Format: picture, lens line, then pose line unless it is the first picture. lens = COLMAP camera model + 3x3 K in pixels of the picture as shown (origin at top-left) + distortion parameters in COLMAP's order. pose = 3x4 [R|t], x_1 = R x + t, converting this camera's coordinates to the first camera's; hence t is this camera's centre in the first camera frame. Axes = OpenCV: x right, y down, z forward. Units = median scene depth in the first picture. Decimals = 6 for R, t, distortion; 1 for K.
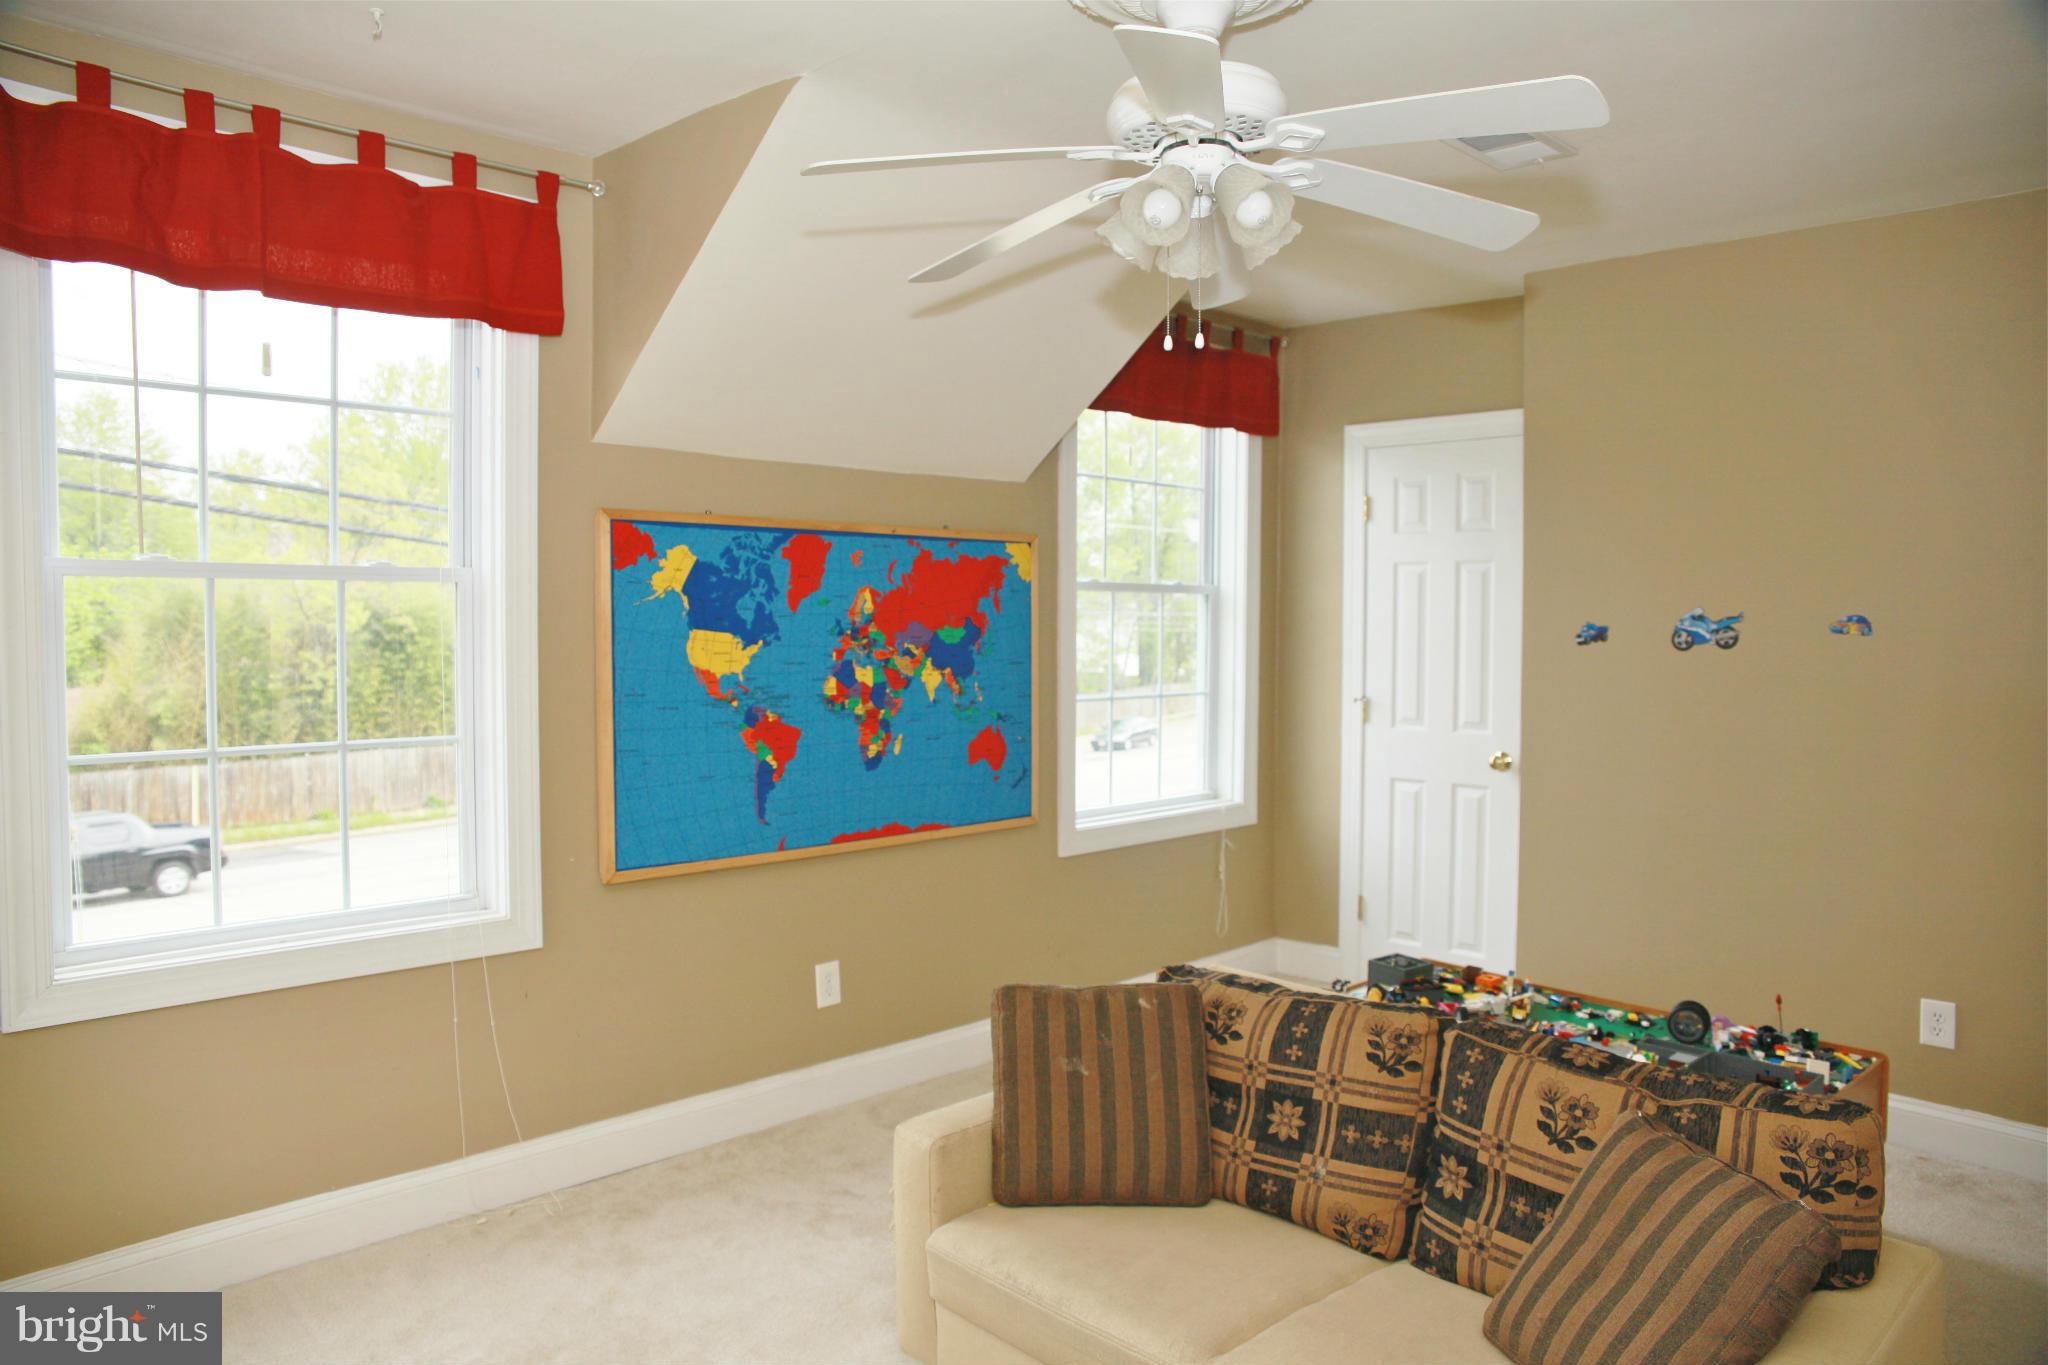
lens RADIAL K [[1382.3, 0, 1013.7], [0, 1382.3, 683.2], [0, 0, 1]] dist [-0.125155, 0.096783]
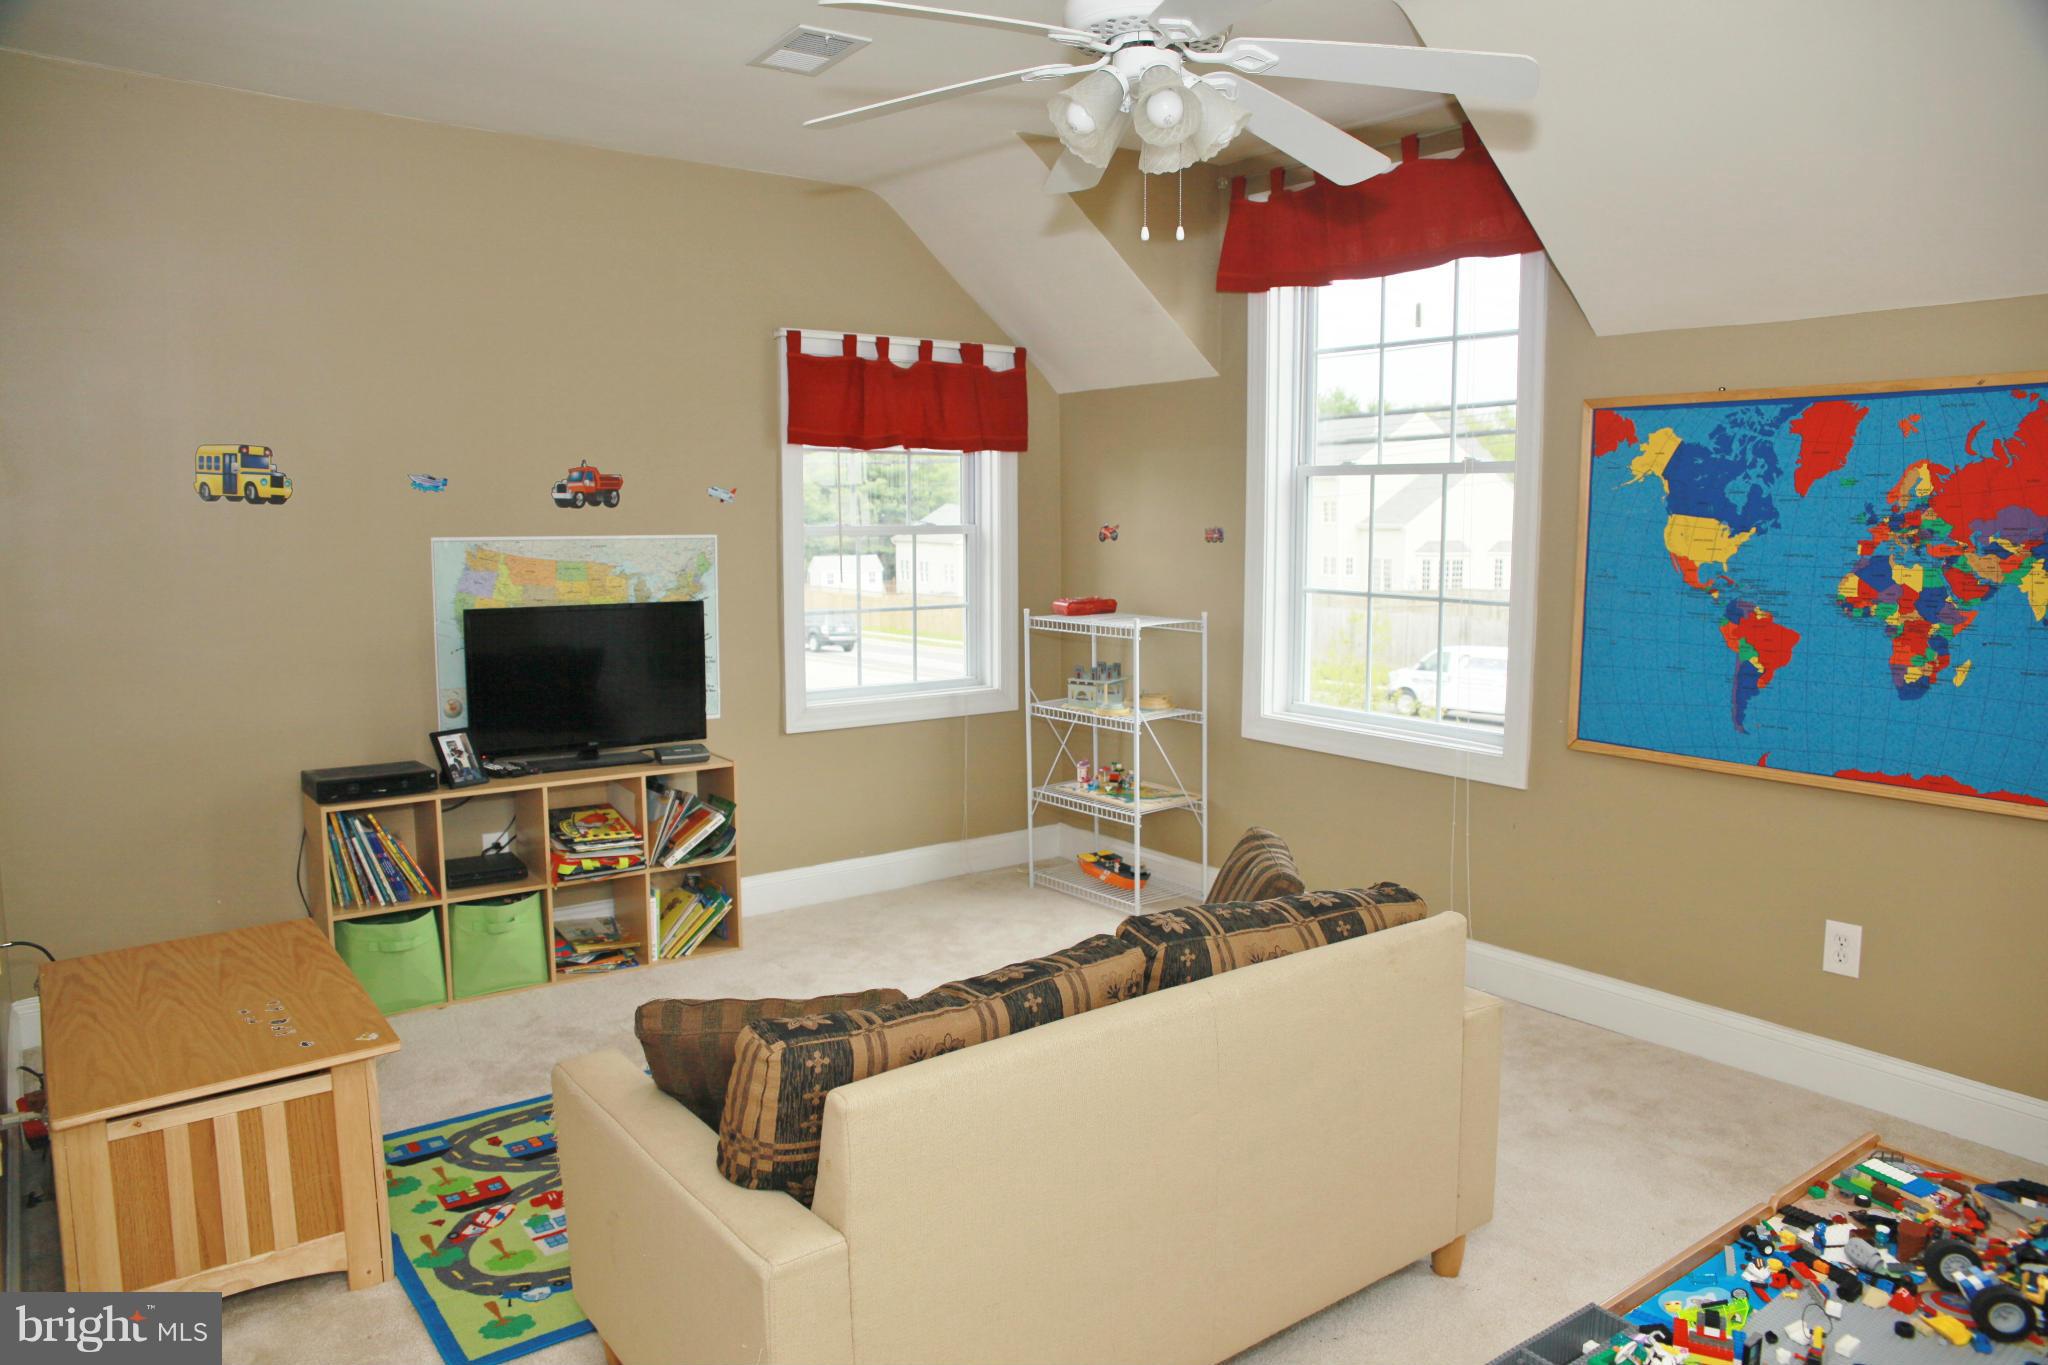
lens RADIAL K [[1382.3, 0, 1013.7], [0, 1382.3, 683.2], [0, 0, 1]] dist [-0.125155, 0.096783]
pose [[-0.135659, 0.121927, -0.983225, 0.751837], [-0.041383, 0.990835, 0.128581, -0.023019], [0.989891, 0.058132, -0.129370, 0.641398]]
